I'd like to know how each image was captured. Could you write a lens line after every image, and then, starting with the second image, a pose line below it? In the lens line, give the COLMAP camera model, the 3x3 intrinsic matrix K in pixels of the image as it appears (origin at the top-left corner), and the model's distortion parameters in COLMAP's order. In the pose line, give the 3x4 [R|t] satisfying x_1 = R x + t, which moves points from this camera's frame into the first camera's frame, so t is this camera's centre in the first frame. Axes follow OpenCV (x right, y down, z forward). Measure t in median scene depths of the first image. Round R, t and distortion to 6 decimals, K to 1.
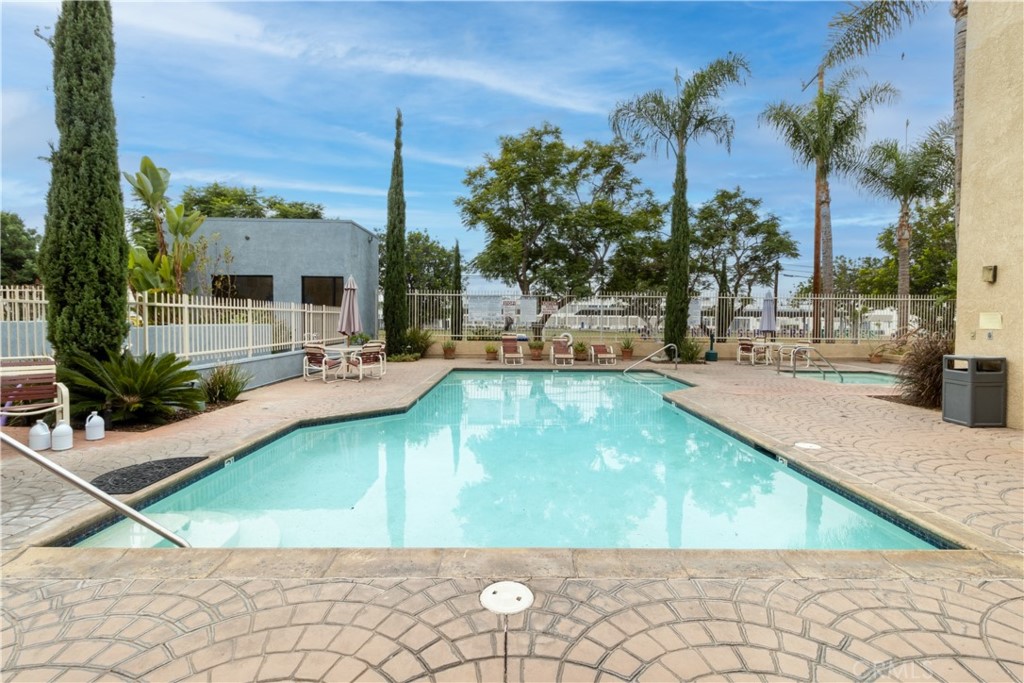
lens RADIAL K [[469.7, 0, 517.6], [0, 469.7, 325.5], [0, 0, 1]] dist [0.002084, 0.000246]
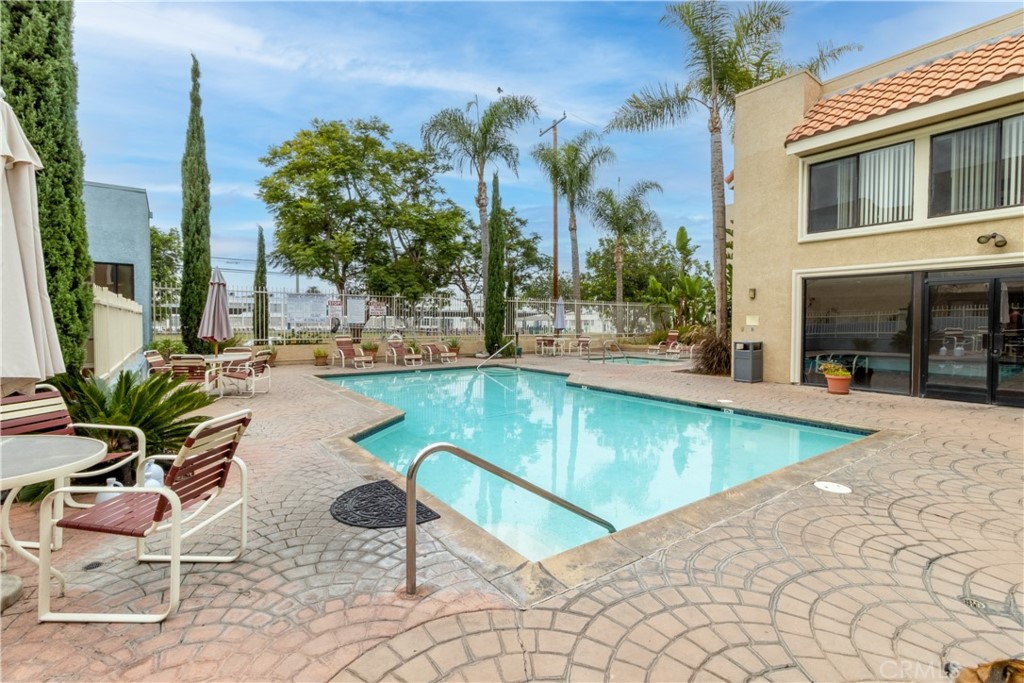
lens RADIAL K [[469.7, 0, 517.6], [0, 469.7, 325.5], [0, 0, 1]] dist [0.002084, 0.000246]
pose [[0.815289, -0.010939, 0.578951, -0.237278], [0.010741, 0.999935, 0.003767, -0.002626], [-0.578955, 0.003147, 0.815353, 0.034358]]
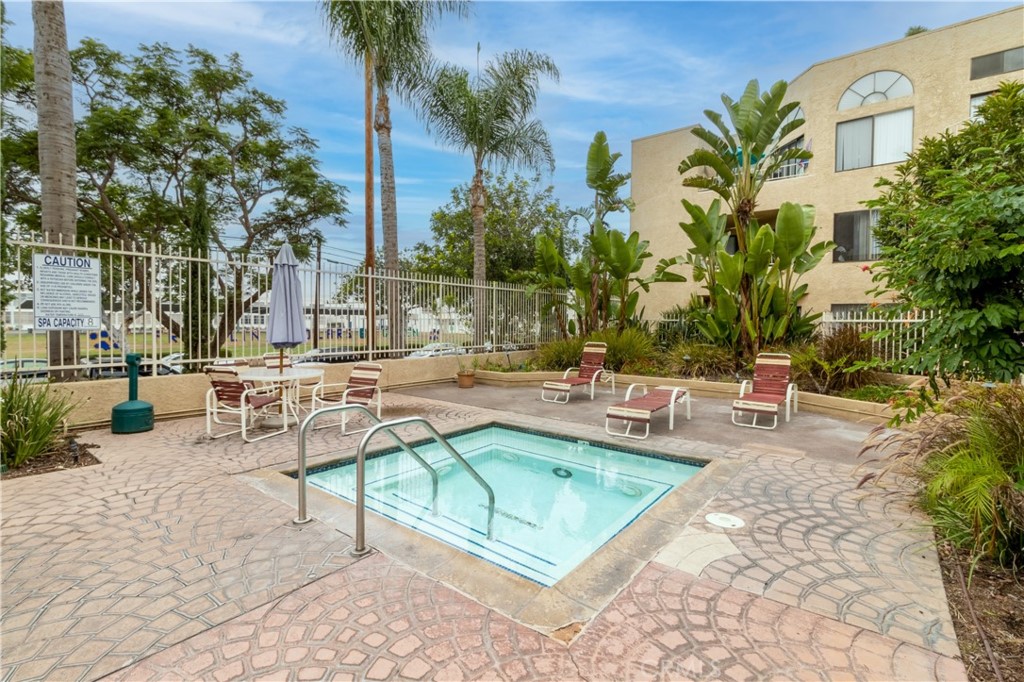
lens RADIAL K [[465.0, 0, 511.7], [0, 465.0, 333.3], [0, 0, 1]] dist [0.001777, 0.000203]
pose [[0.631556, -0.025351, 0.774916, 0.290983], [0.009116, 0.999639, 0.025273, -0.003992], [-0.775277, -0.008897, 0.631559, 0.502670]]
